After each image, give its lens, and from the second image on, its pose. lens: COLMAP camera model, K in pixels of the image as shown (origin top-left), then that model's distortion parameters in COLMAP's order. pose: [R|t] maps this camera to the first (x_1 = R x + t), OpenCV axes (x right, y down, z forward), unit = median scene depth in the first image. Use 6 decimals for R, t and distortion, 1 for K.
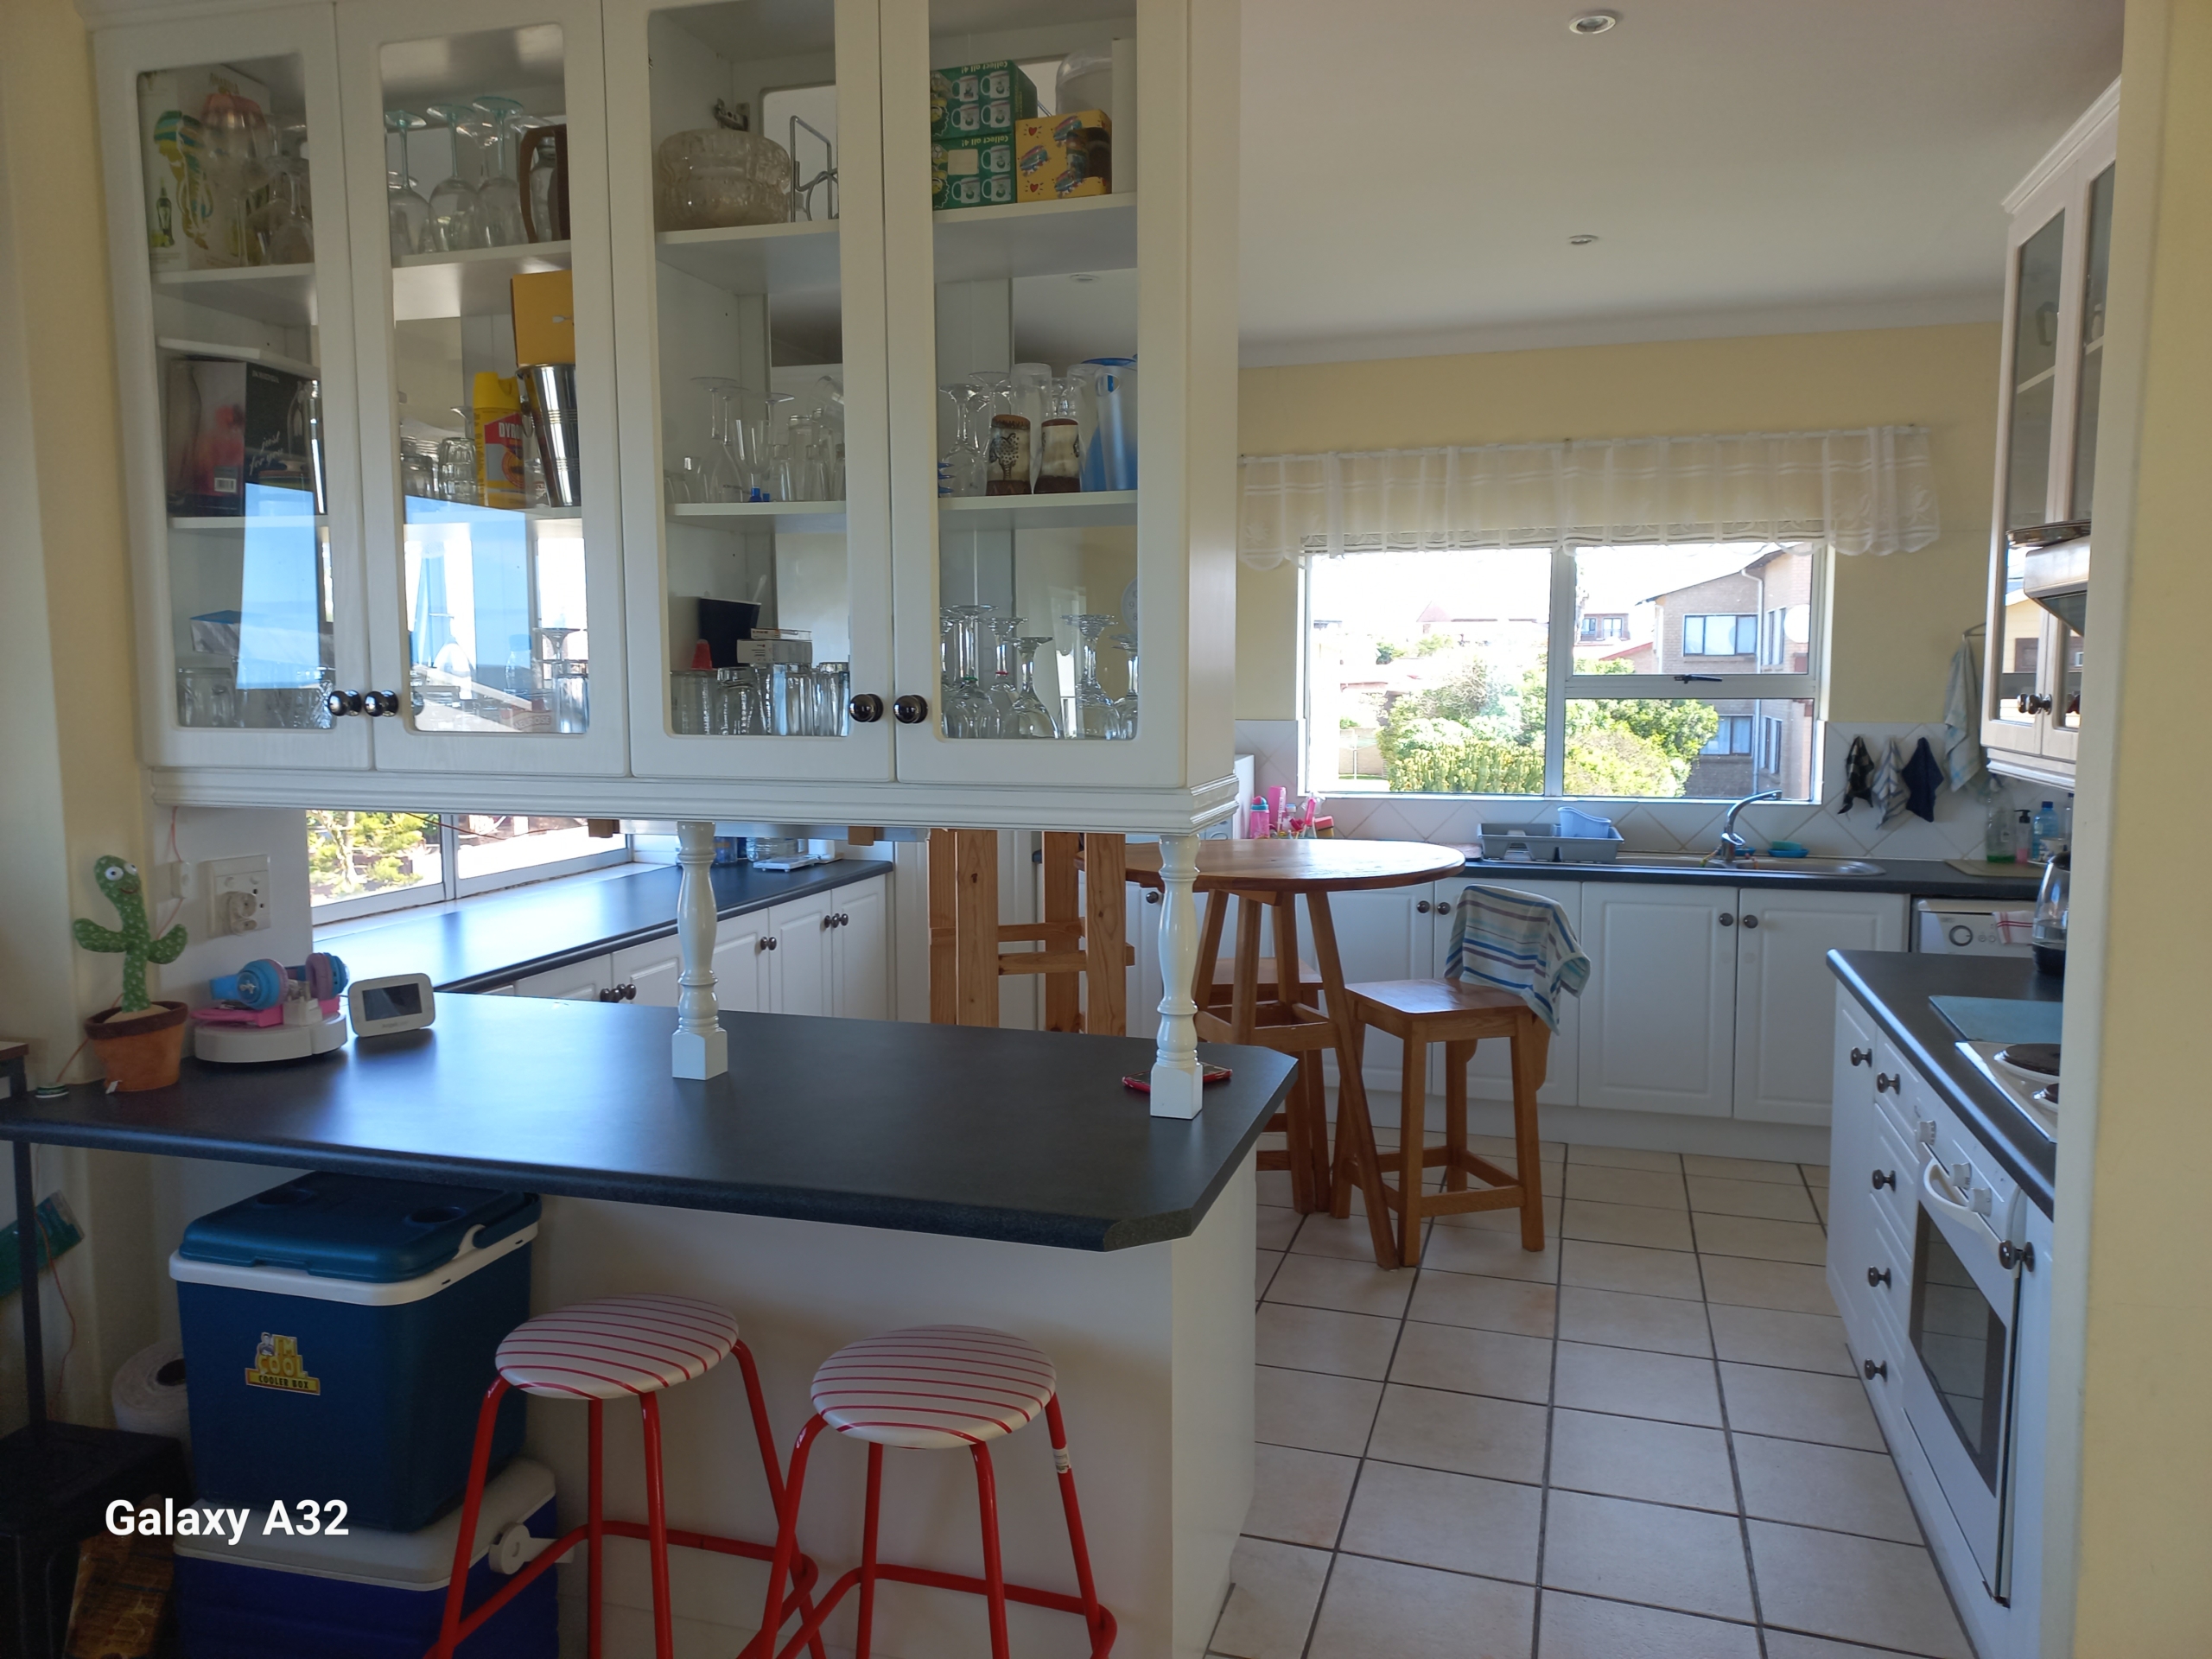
lens RADIAL K [[1574.1, 0, 1092.5], [0, 1574.1, 822.1], [0, 0, 1]] dist [0.083762, -0.080478]
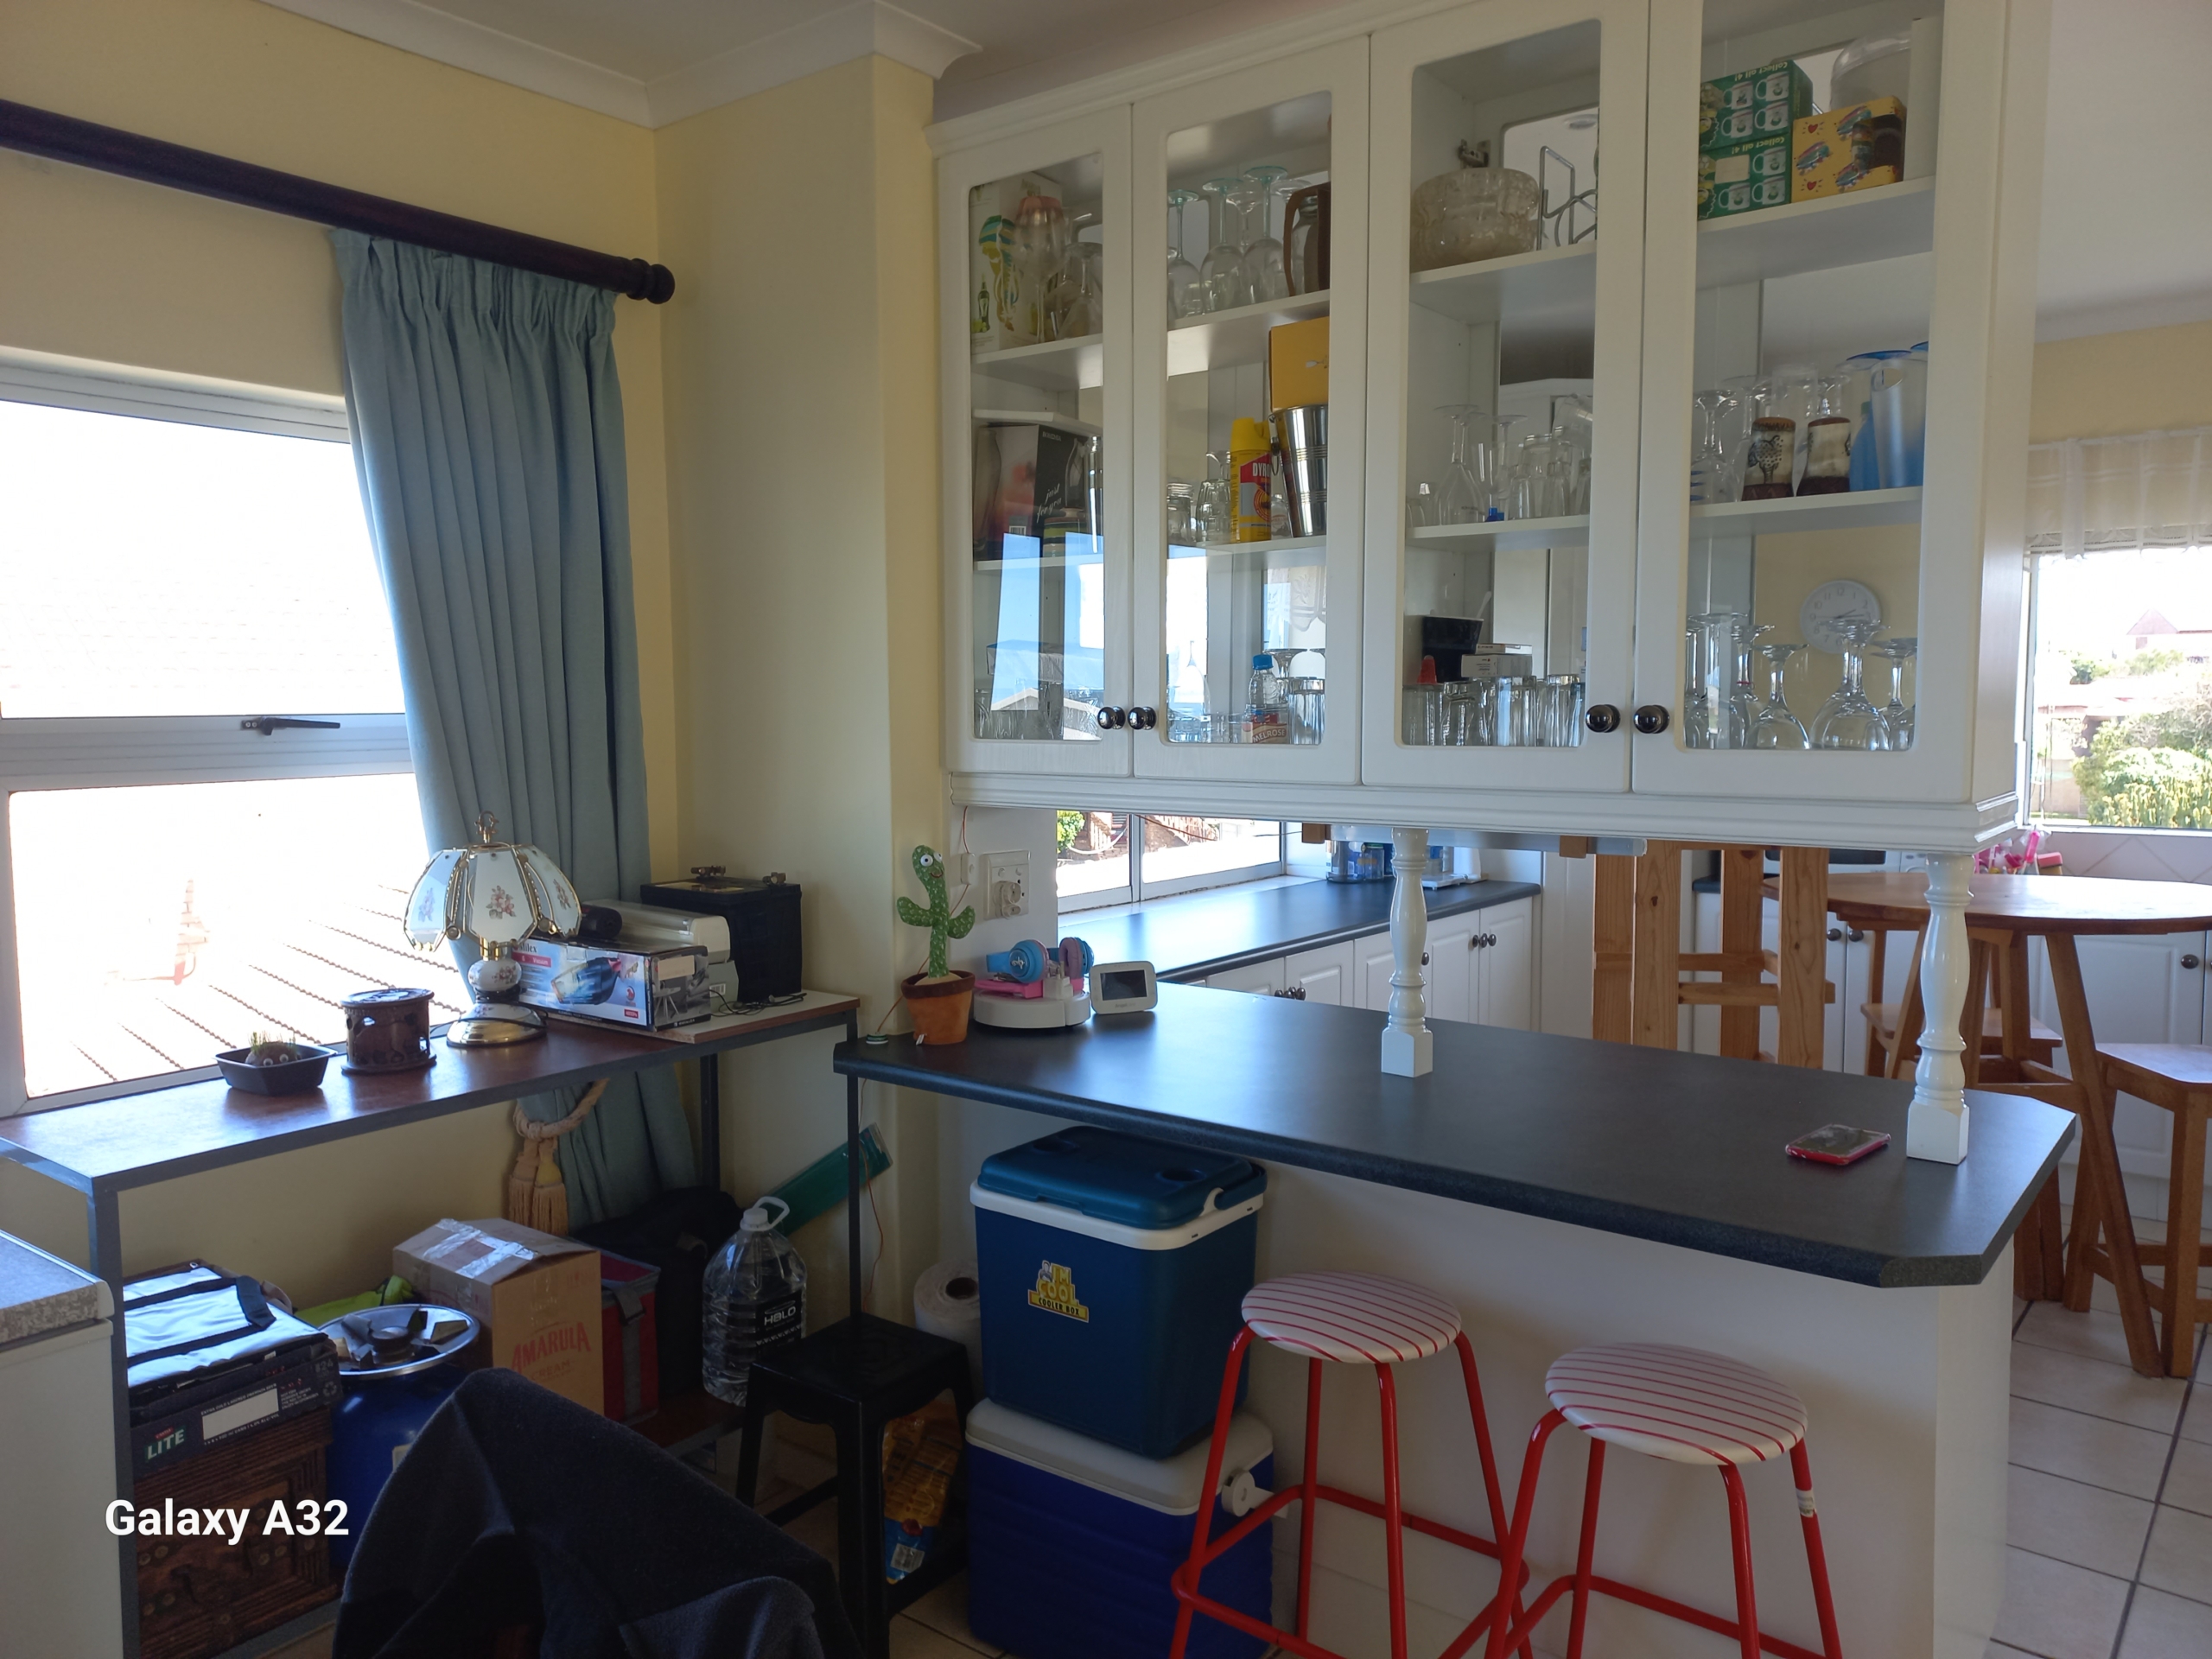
lens RADIAL K [[1583.4, 0, 1102.6], [0, 1583.4, 816.1], [0, 0, 1]] dist [0.086733, -0.084446]
pose [[0.935332, 0.022519, -0.353053, -0.069759], [-0.029883, 0.999434, -0.015422, 0.013089], [0.352506, 0.024975, 0.935476, -0.056650]]
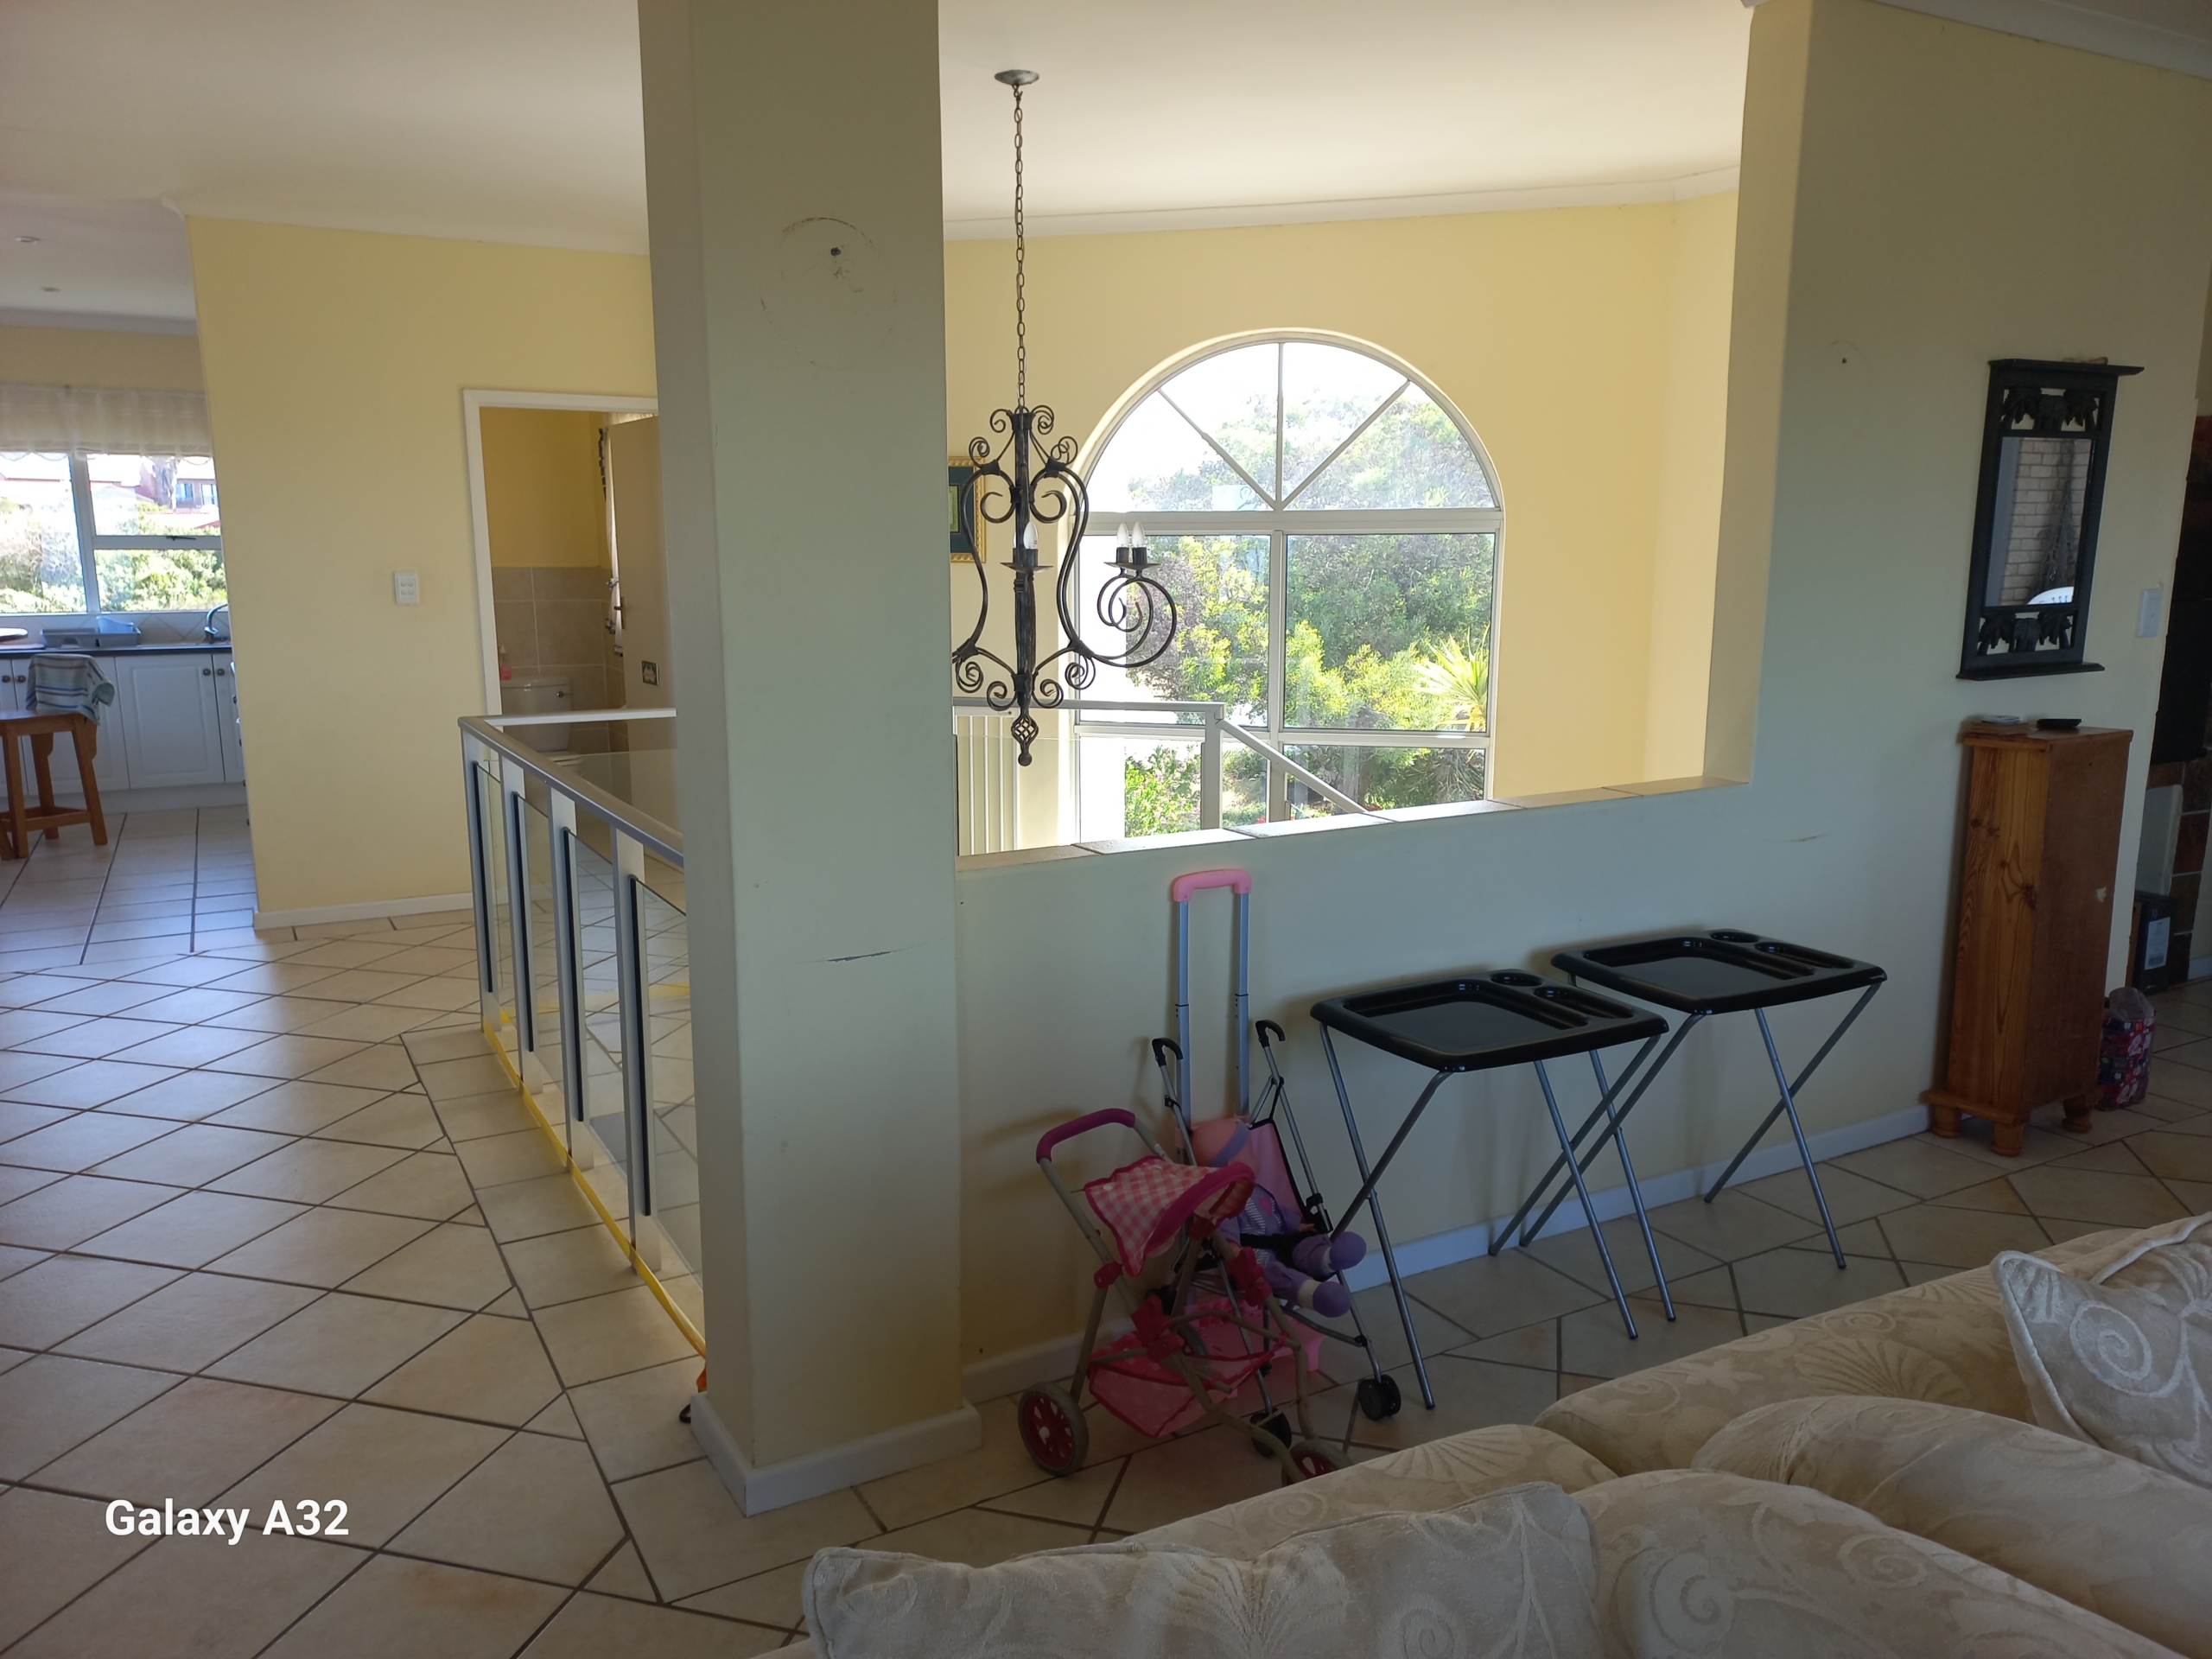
lens RADIAL K [[1574.1, 0, 1092.5], [0, 1574.1, 822.1], [0, 0, 1]] dist [0.083762, -0.080478]
pose [[0.692874, -0.126009, 0.709963, -0.432991], [0.069492, 0.991698, 0.108194, 0.206302], [-0.717702, -0.025628, 0.695878, -1.973526]]
